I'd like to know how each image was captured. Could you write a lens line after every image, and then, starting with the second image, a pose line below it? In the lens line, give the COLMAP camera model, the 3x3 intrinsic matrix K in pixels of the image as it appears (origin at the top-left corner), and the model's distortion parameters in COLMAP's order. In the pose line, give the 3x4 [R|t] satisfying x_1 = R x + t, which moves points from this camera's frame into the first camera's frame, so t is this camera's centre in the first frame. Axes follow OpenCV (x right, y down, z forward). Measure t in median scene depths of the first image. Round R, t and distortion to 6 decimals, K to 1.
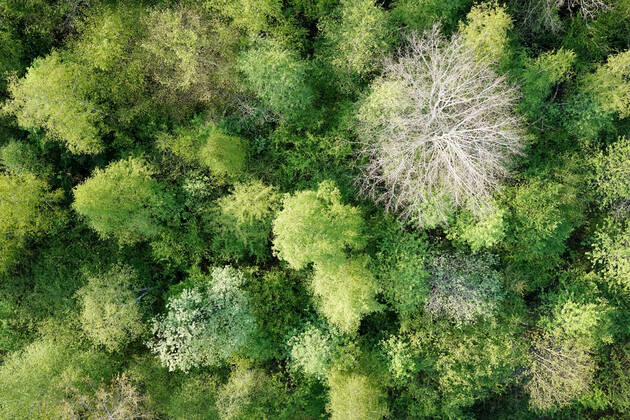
lens RADIAL K [[817.2, 0, 310.3], [0, 817.2, 212.5], [0, 0, 1]] dist [-0.115743, 0.000000]
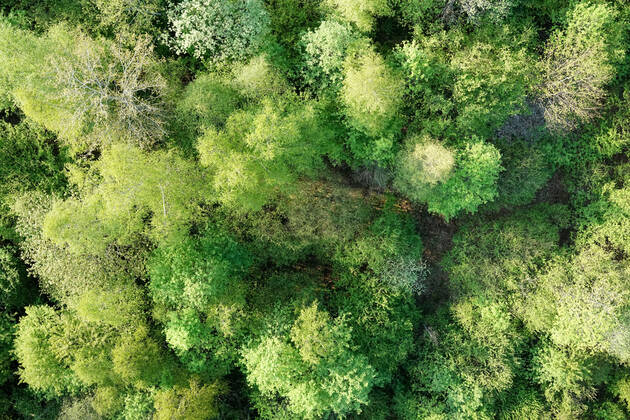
lens RADIAL K [[817.2, 0, 316.4], [0, 817.2, 210.5], [0, 0, 1]] dist [-0.115743, 0.000000]
pose [[0.999856, -0.016758, 0.002614, -0.015745], [0.016743, 0.999843, 0.005853, 0.358970], [-0.002712, -0.005809, 0.999979, -0.001890]]
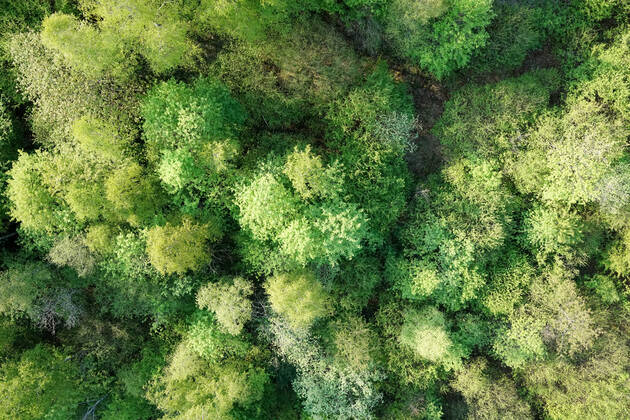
lens RADIAL K [[817.2, 0, 317.0], [0, 817.2, 209.1], [0, 0, 1]] dist [-0.115743, 0.000000]
pose [[0.999778, -0.012494, 0.016989, -0.024258], [0.012253, 0.999824, 0.014203, 0.554476], [-0.017163, -0.013992, 0.999755, -0.009837]]
